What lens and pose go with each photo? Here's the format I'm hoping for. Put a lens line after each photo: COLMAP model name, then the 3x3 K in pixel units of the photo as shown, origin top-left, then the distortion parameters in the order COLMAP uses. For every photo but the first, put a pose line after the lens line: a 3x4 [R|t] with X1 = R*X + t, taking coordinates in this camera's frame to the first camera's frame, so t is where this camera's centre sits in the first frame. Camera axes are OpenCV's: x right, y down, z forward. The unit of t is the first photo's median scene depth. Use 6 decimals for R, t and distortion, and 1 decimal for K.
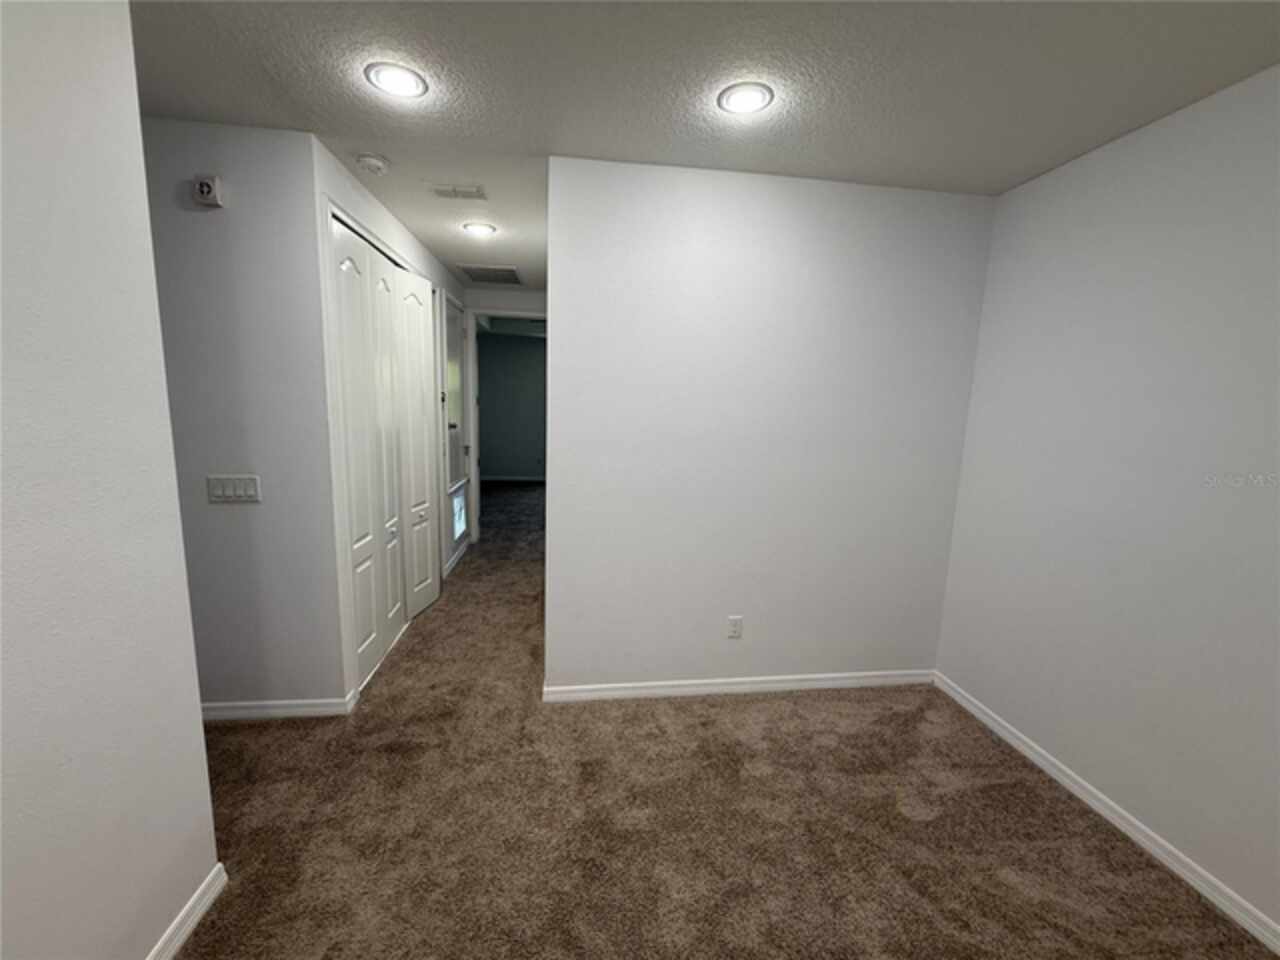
lens RADIAL K [[514.8, 0, 627.1], [0, 514.8, 477.8], [0, 0, 1]] dist [0.000498, -0.000278]
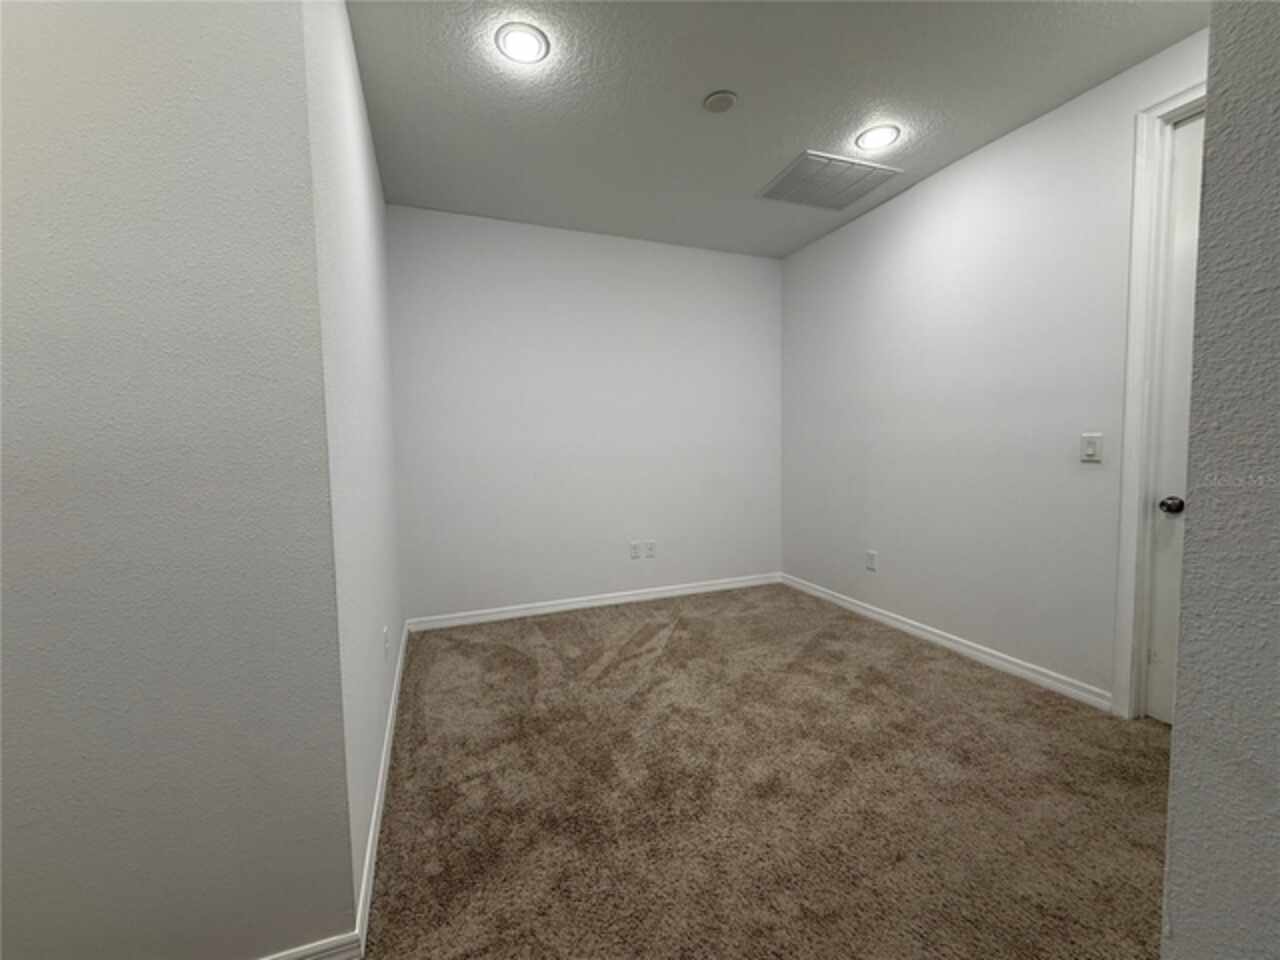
lens RADIAL K [[514.8, 0, 627.1], [0, 514.8, 477.8], [0, 0, 1]] dist [0.000498, -0.000278]
pose [[-0.240198, -0.085061, 0.966990, -0.768745], [0.155540, 0.979910, 0.124833, 0.009939], [-0.958182, 0.180390, -0.222142, 1.002357]]
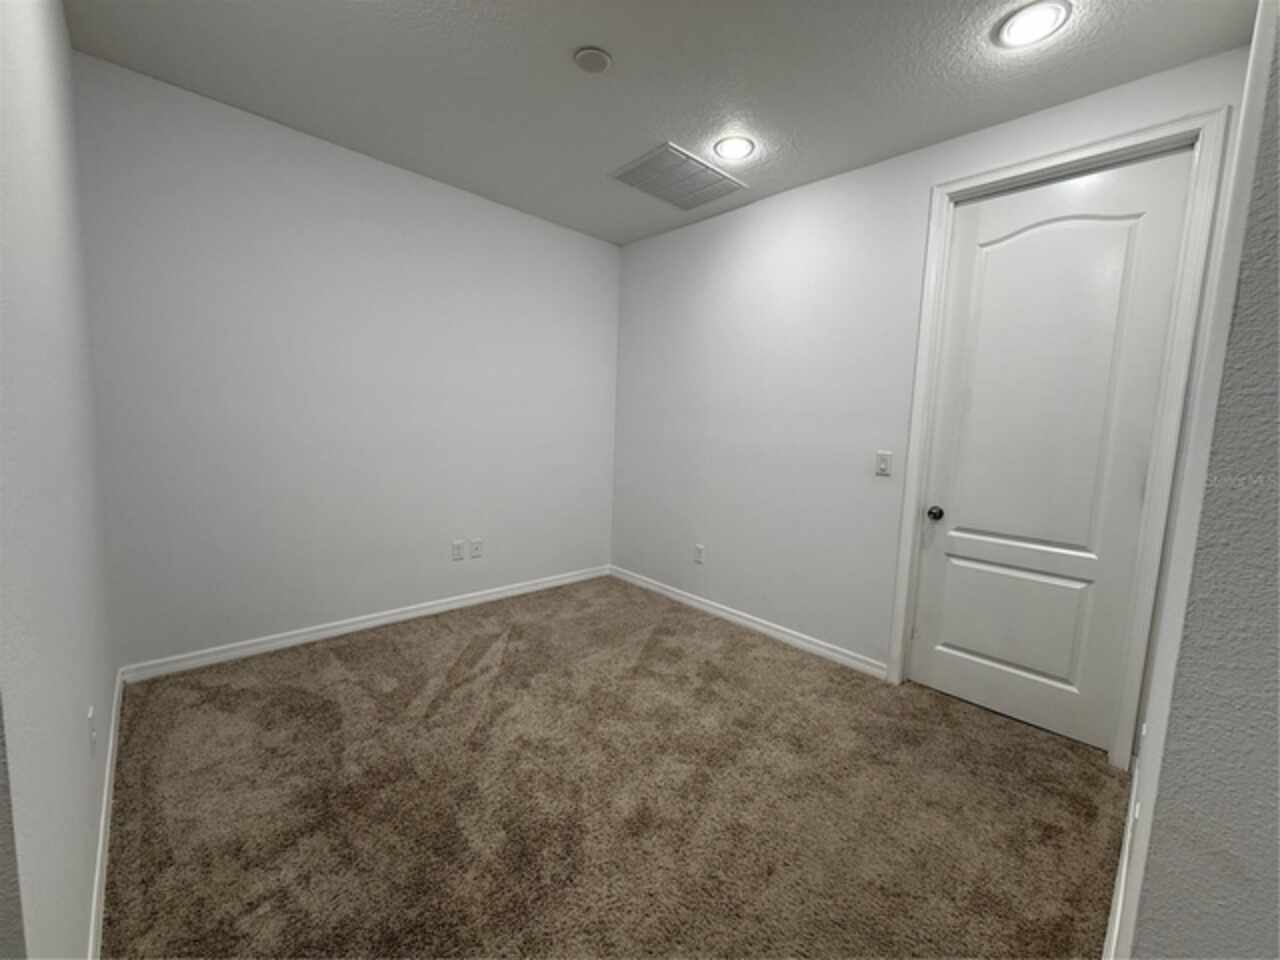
lens RADIAL K [[516.4, 0, 641.7], [0, 516.4, 476.1], [0, 0, 1]] dist [0.001172, -0.000146]
pose [[-0.599485, -0.136127, 0.788725, -0.624547], [0.061168, 0.974757, 0.214727, -0.043594], [-0.798045, 0.176970, -0.576025, 1.046397]]
